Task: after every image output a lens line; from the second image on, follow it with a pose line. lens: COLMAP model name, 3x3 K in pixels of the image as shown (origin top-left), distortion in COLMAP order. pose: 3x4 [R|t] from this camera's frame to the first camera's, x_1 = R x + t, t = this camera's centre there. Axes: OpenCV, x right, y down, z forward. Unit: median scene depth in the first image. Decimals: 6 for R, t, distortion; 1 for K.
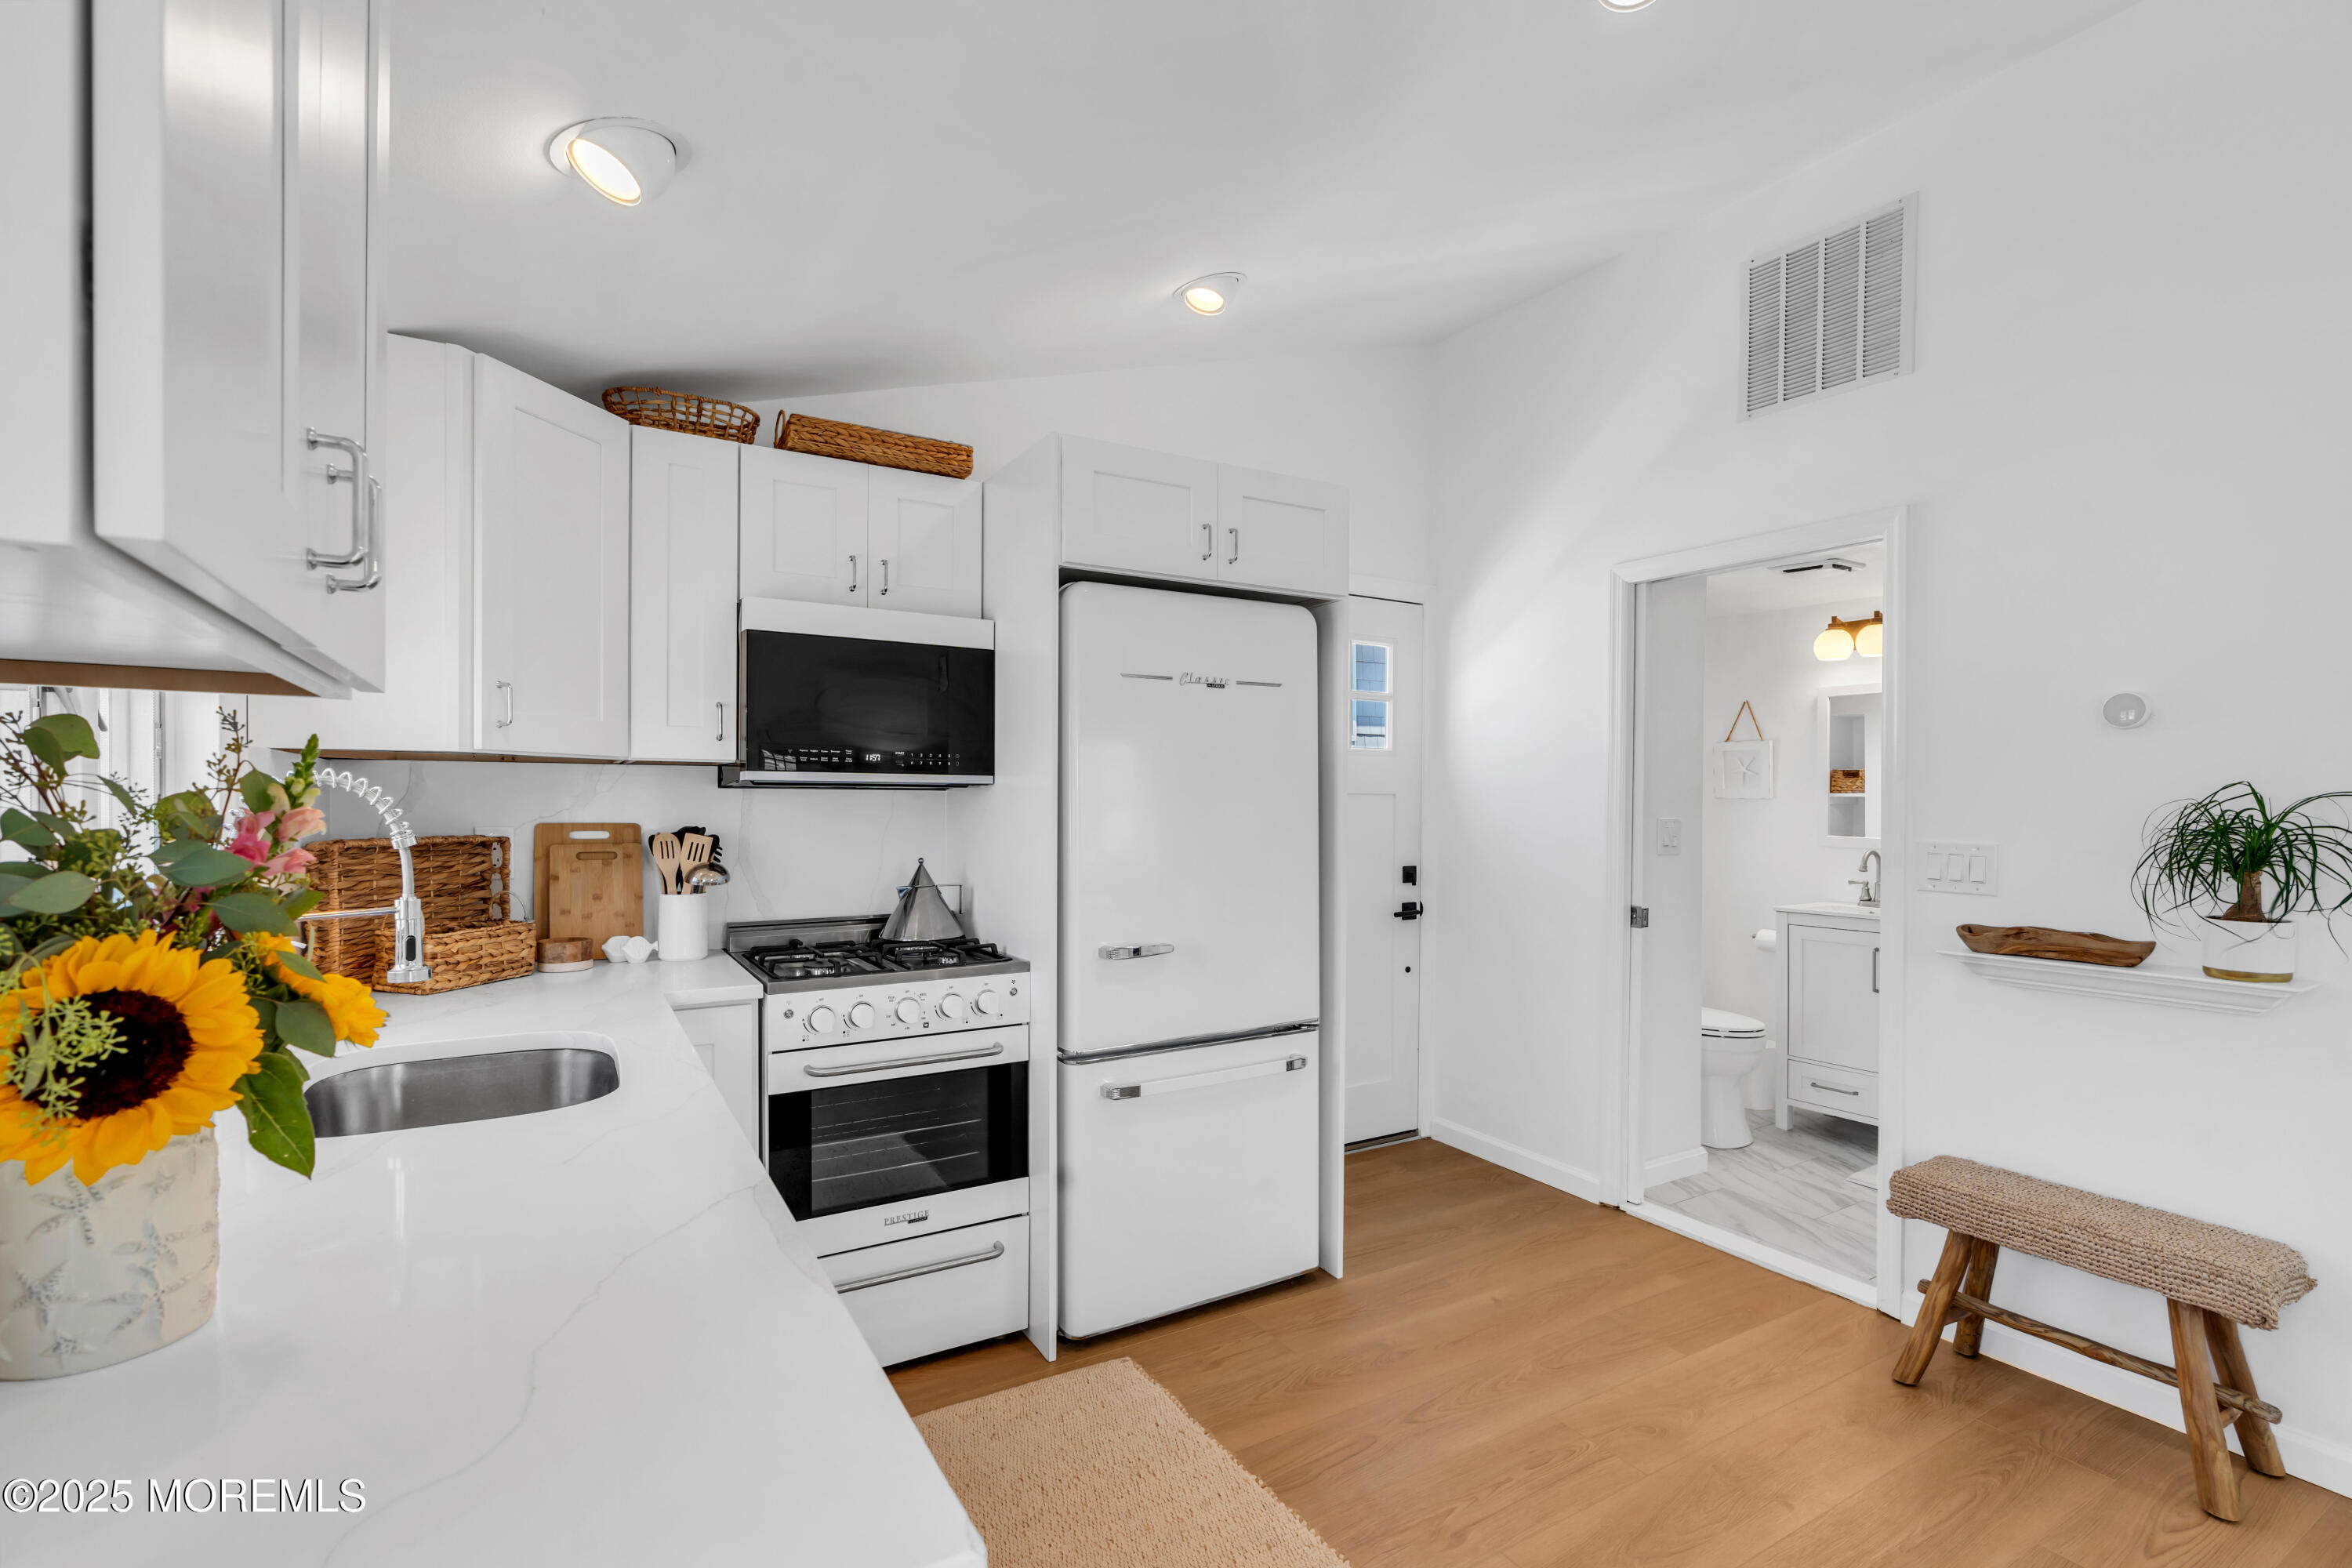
lens RADIAL K [[1077.6, 0, 1178.6], [0, 1077.6, 797.8], [0, 0, 1]] dist [-0.001512, -0.000173]
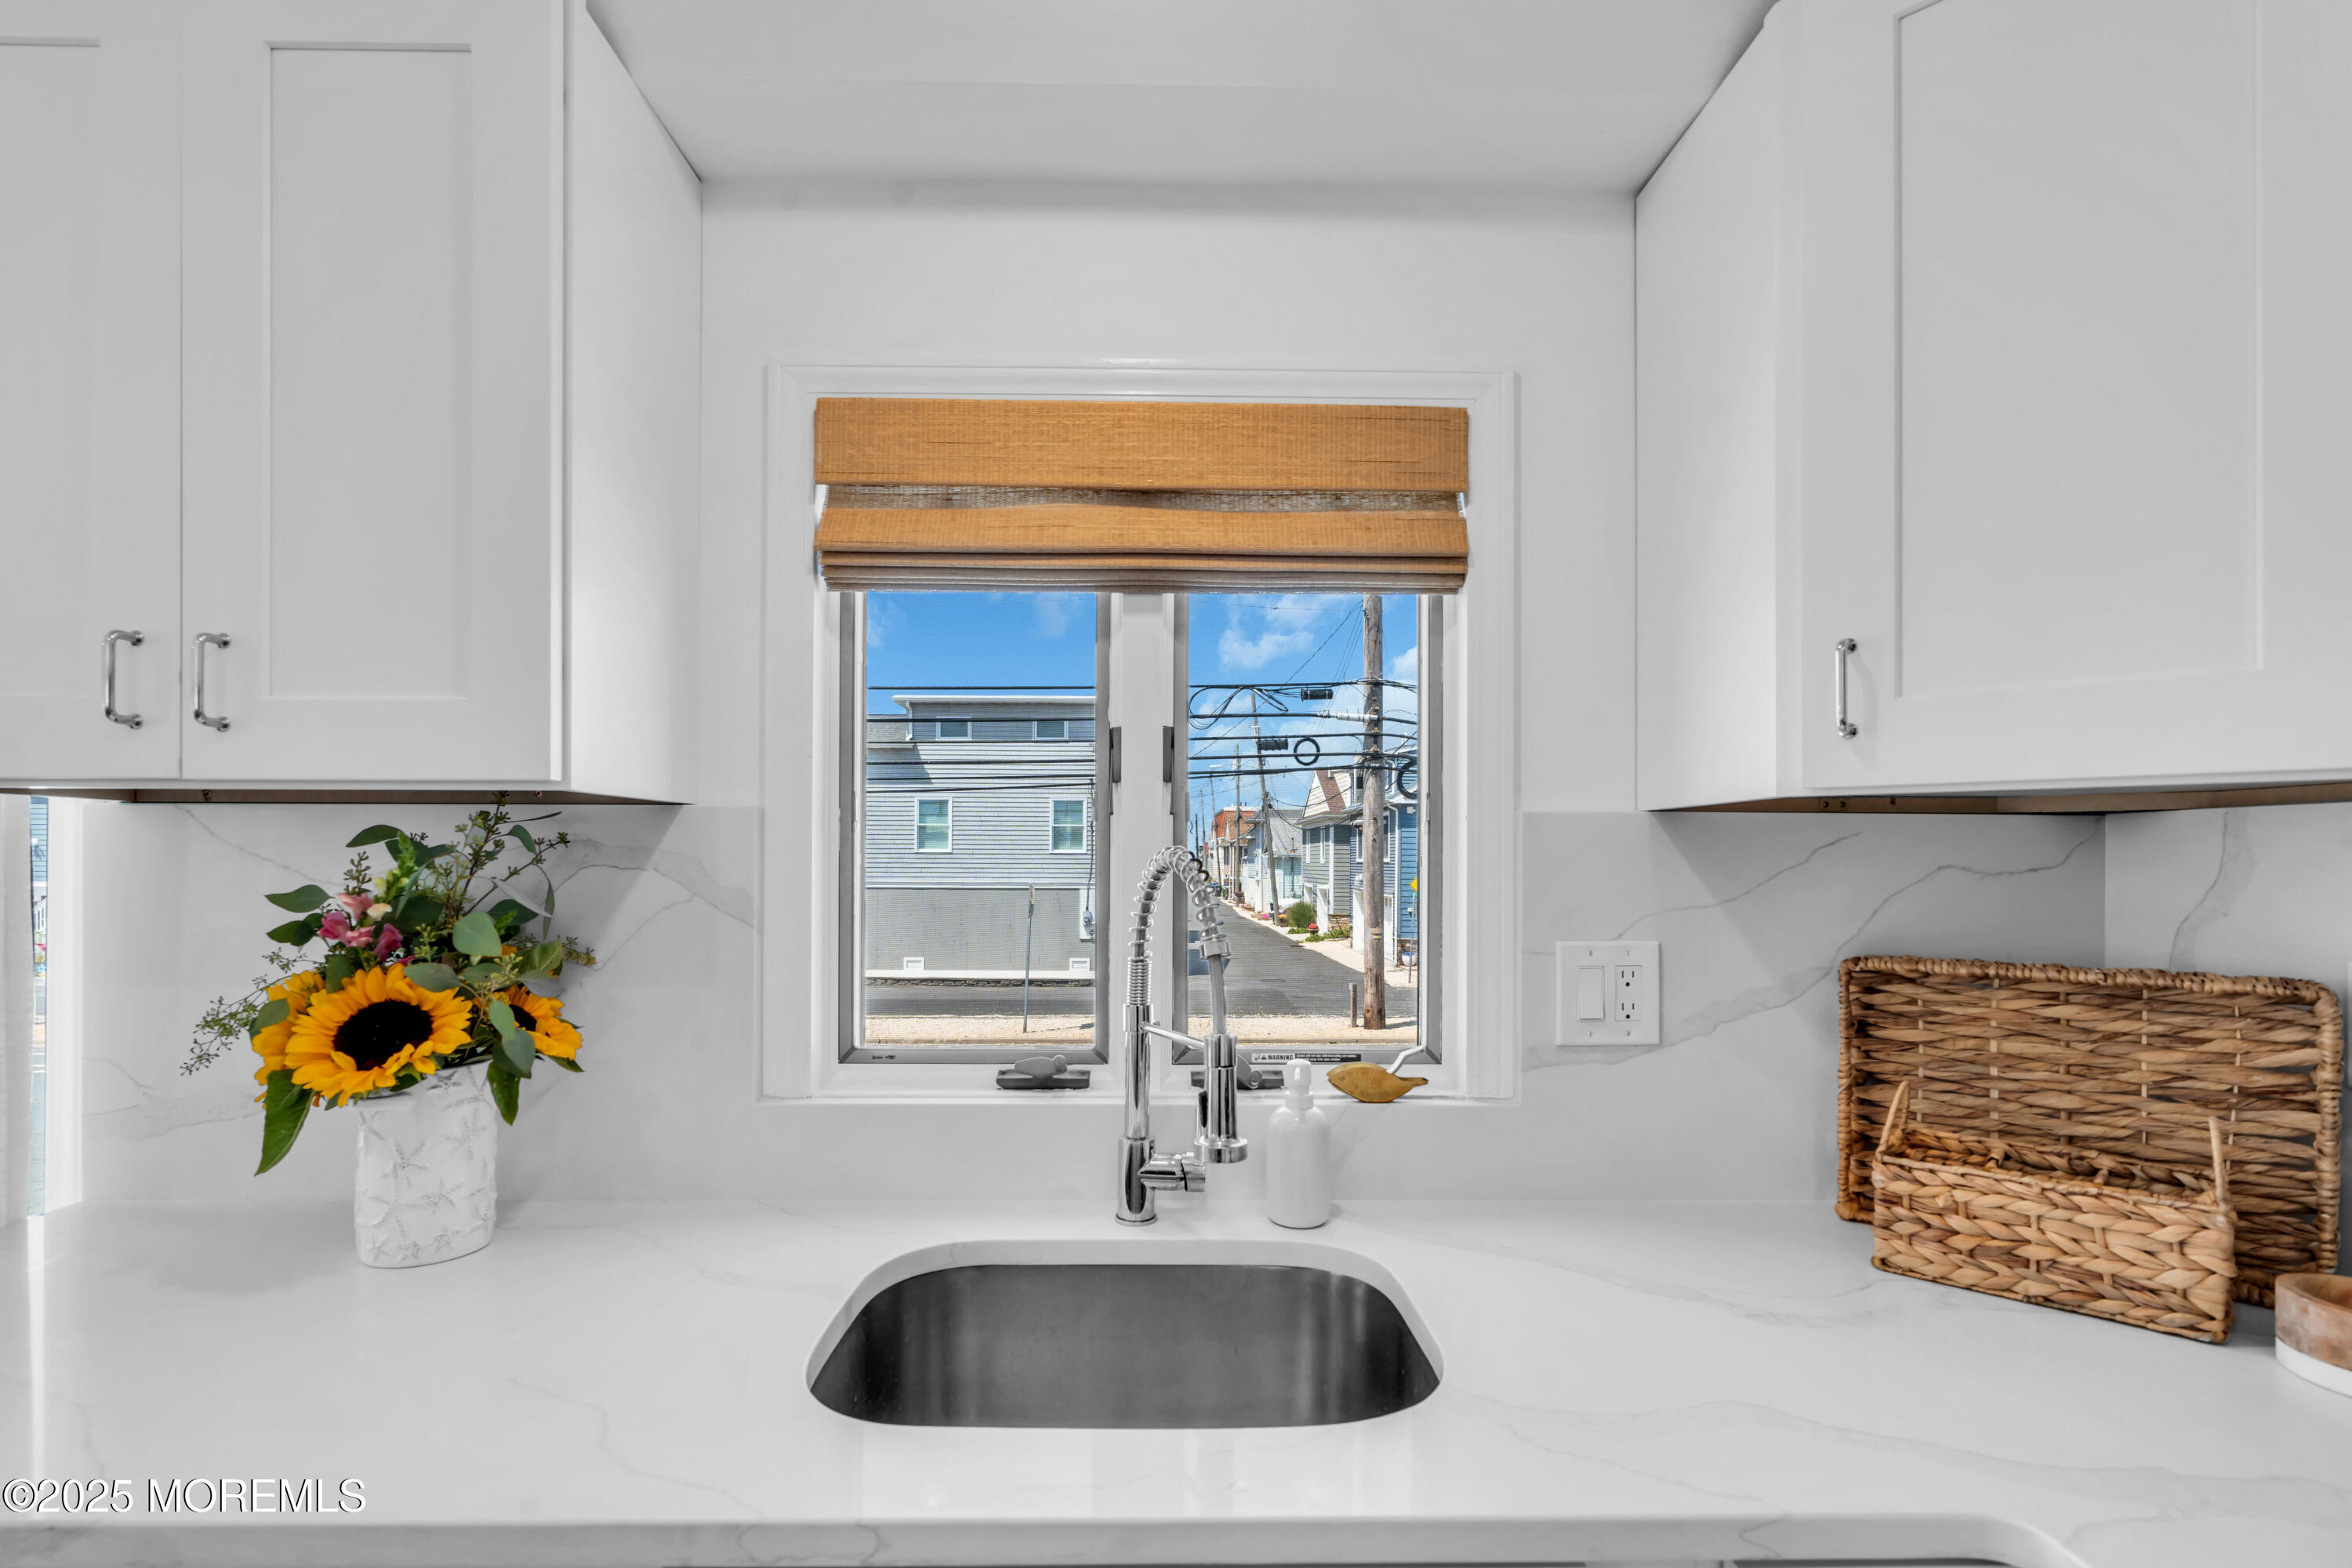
lens RADIAL K [[1077.6, 0, 1155.7], [0, 1077.6, 854.4], [0, 0, 1]] dist [-0.001512, -0.000173]
pose [[-0.489035, -0.005263, -0.872248, -0.072381], [-0.000644, 0.999984, -0.005673, -0.012050], [0.872264, -0.002213, -0.489030, 0.900875]]
